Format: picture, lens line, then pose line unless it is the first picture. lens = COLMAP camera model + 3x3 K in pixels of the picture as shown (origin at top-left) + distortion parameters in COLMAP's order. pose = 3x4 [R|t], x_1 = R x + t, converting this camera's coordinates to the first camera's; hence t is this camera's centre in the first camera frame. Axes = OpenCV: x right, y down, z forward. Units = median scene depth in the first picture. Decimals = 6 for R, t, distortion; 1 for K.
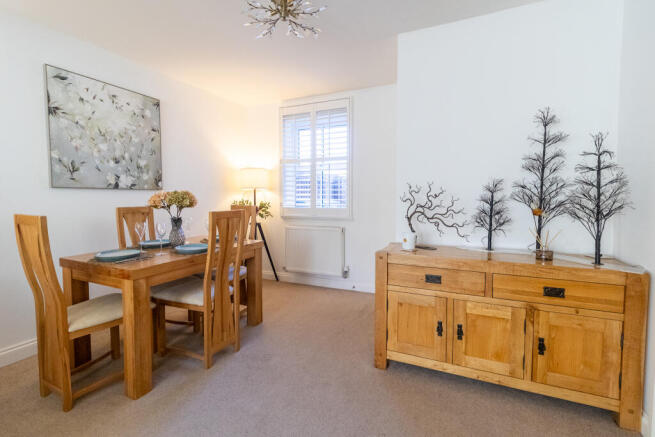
lens RADIAL K [[301.6, 0, 325.6], [0, 301.6, 214.9], [0, 0, 1]] dist [0.005817, -0.000034]
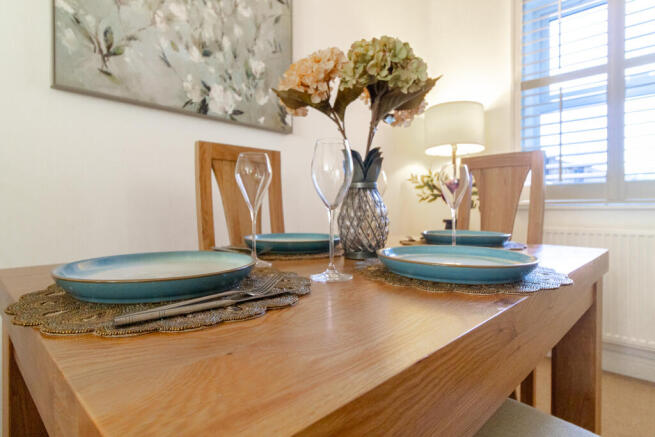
lens RADIAL K [[358.9, 0, 328.0], [0, 358.9, 220.1], [0, 0, 1]] dist [-0.002976, -0.000409]
pose [[0.948490, -0.000166, -0.316806, -0.372793], [-0.013619, 0.999054, -0.041296, 0.081778], [0.316513, 0.043483, 0.947591, 0.596466]]
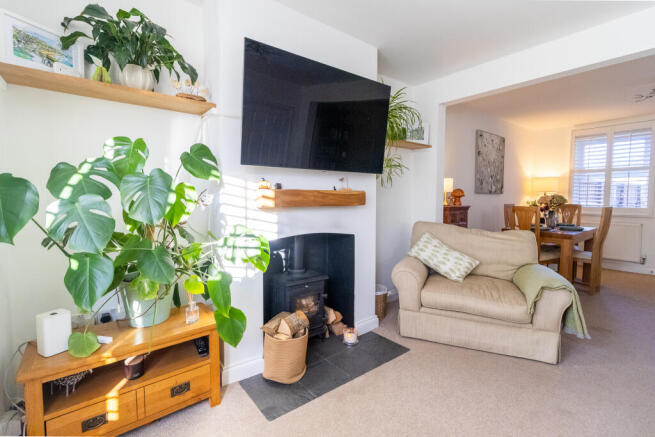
lens RADIAL K [[301.6, 0, 328.8], [0, 301.6, 215.9], [0, 0, 1]] dist [0.005817, -0.000034]
pose [[0.894273, 0.031163, -0.446436, -0.747752], [-0.032753, 0.999455, 0.004157, 0.067336], [0.446322, 0.010905, 0.894806, -0.972879]]
